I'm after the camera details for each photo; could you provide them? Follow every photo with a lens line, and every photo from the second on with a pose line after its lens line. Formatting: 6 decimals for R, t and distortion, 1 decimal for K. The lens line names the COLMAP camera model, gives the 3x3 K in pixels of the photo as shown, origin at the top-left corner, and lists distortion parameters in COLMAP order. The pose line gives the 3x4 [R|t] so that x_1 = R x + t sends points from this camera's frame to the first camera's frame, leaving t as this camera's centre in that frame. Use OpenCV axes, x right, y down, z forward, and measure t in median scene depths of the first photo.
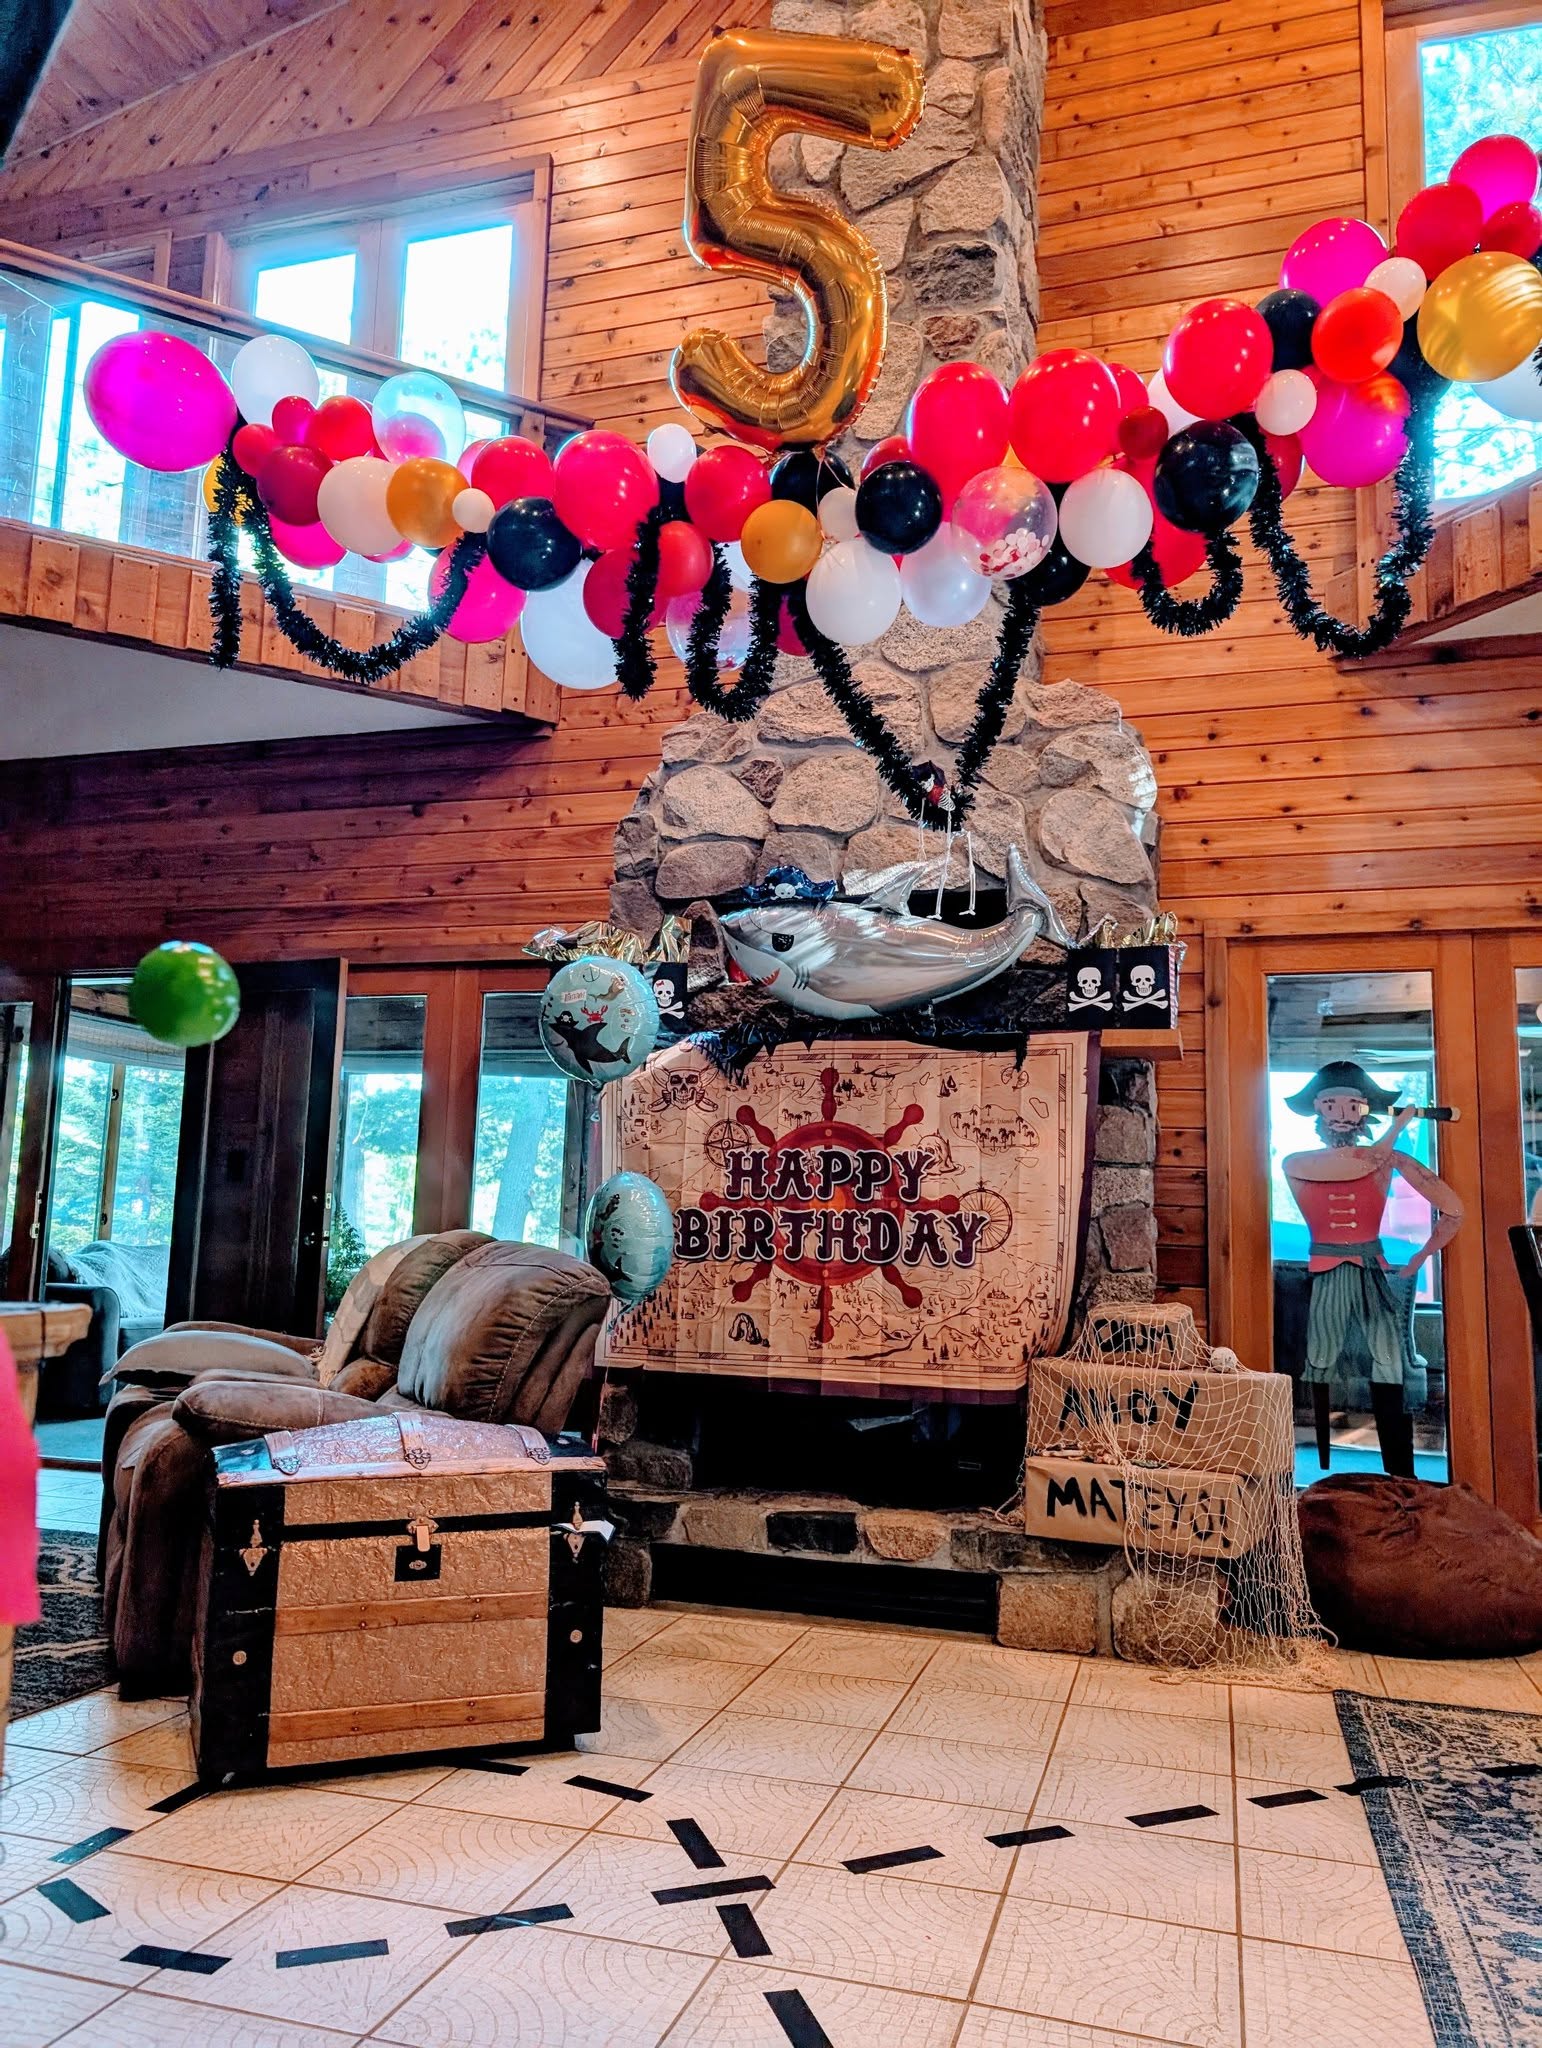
lens RADIAL K [[1470.5, 0, 764.2], [0, 1470.5, 1059.9], [0, 0, 1]] dist [0.036128, -0.021881]
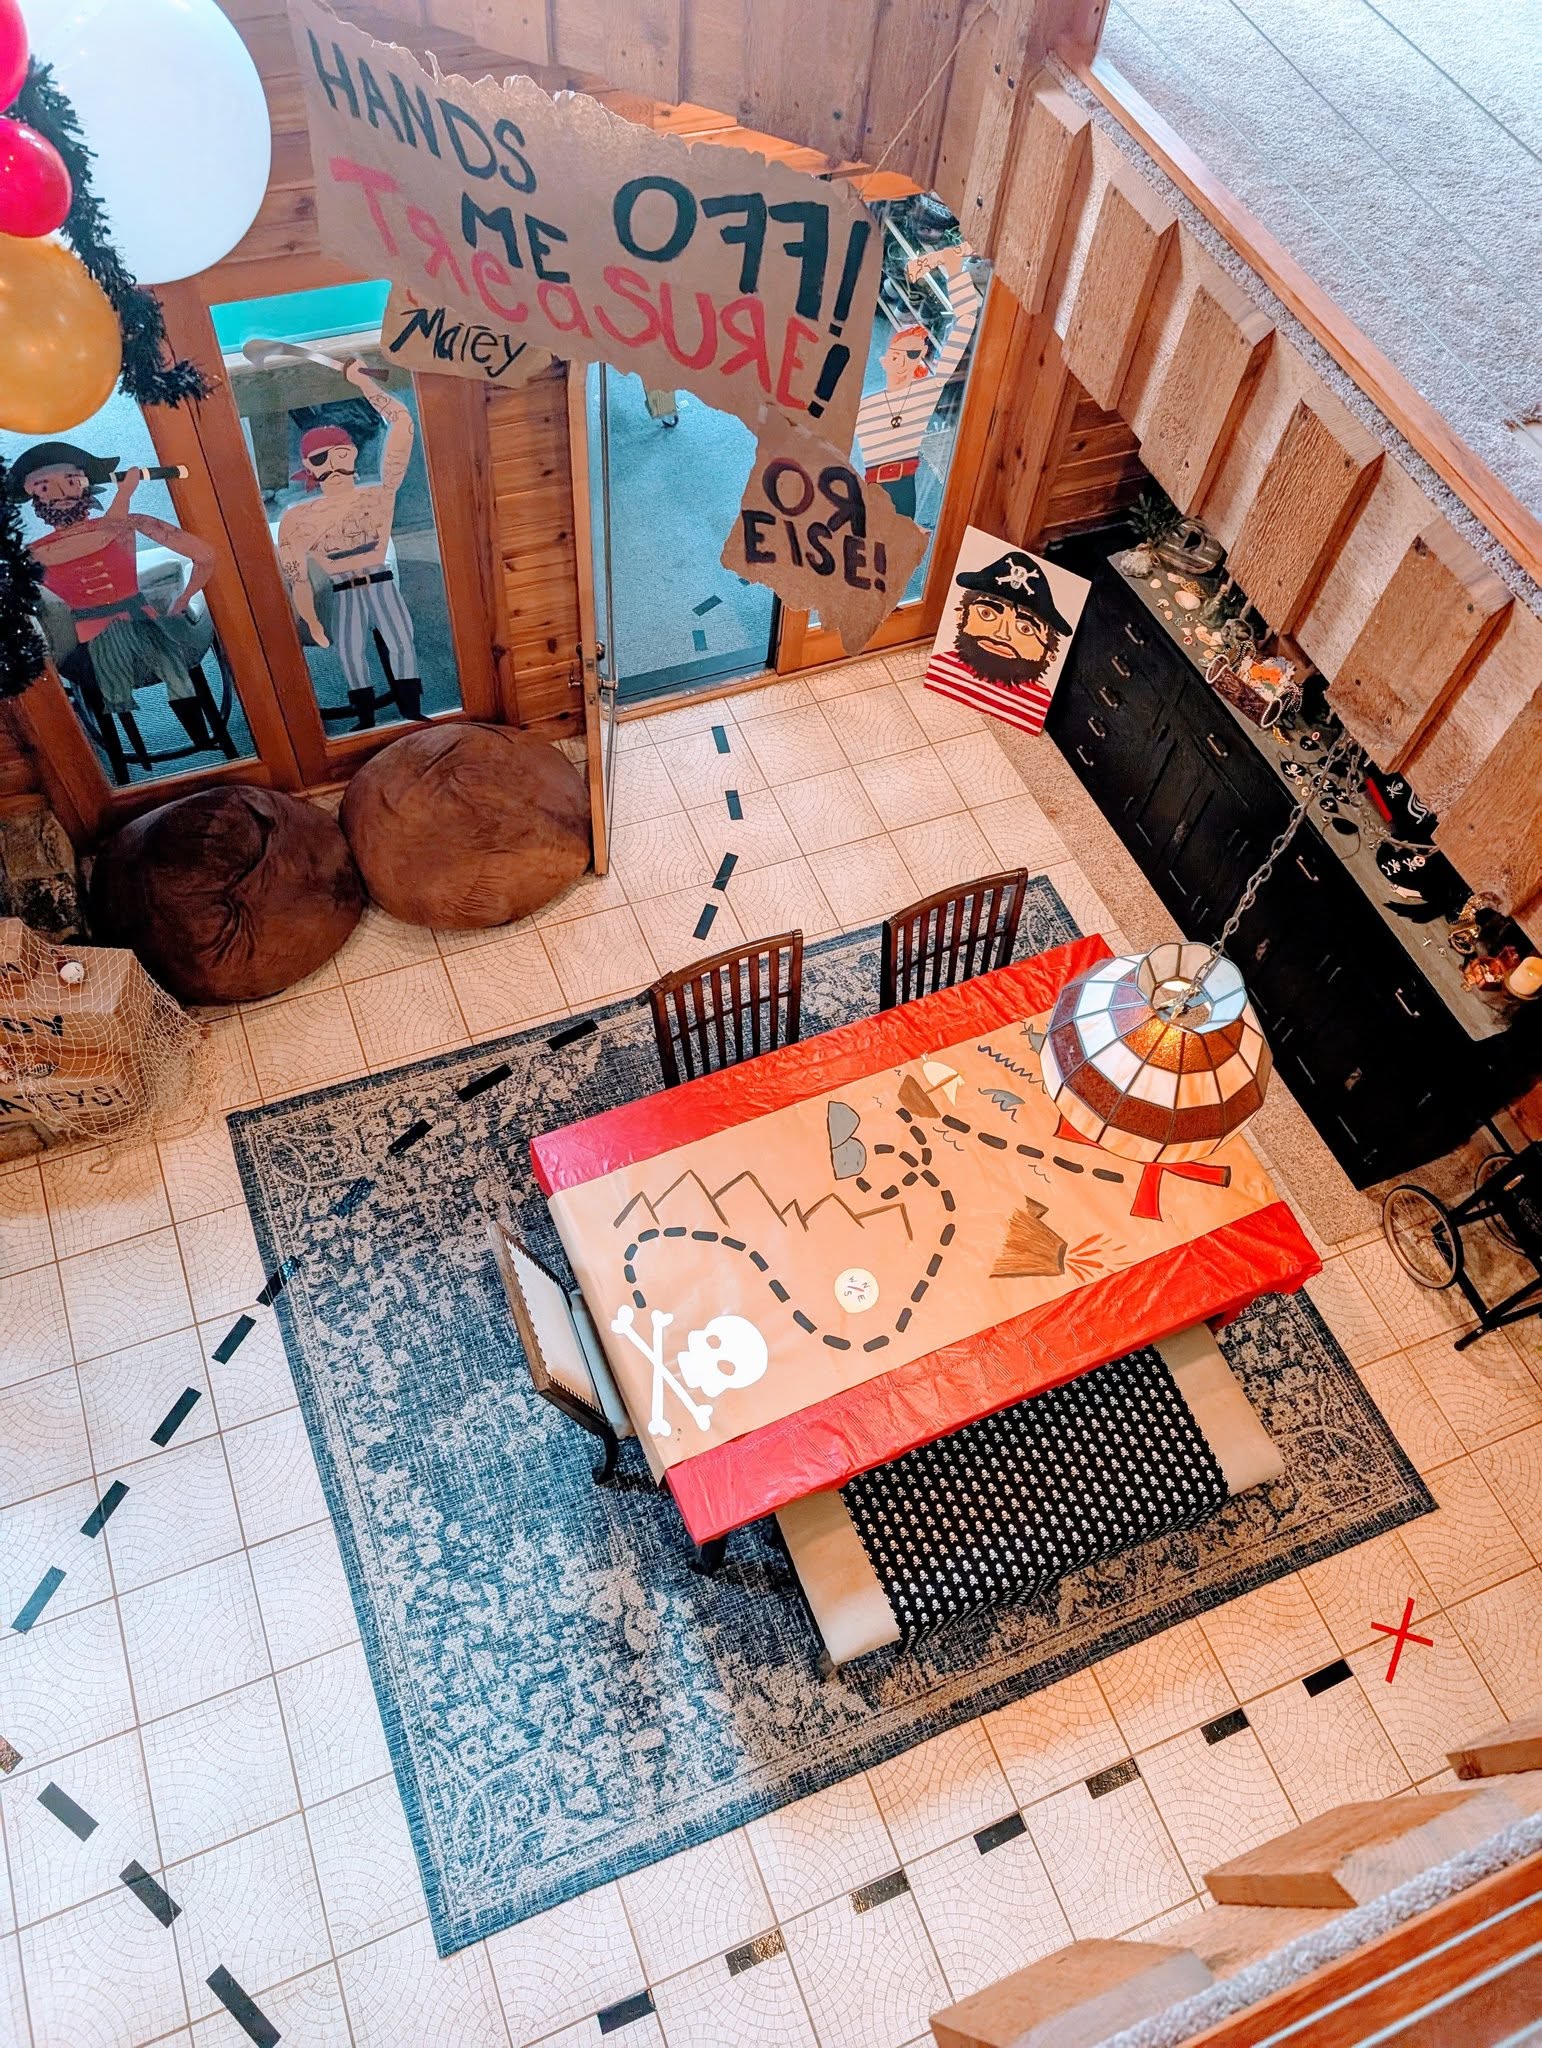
lens RADIAL K [[1470.5, 0, 733.5], [0, 1470.5, 1016.9], [0, 0, 1]] dist [0.036128, -0.021881]
pose [[0.783262, -0.524486, 0.333790, 0.286214], [-0.116623, 0.403416, 0.907554, -0.782646], [-0.610655, -0.749780, 0.254813, 0.353208]]
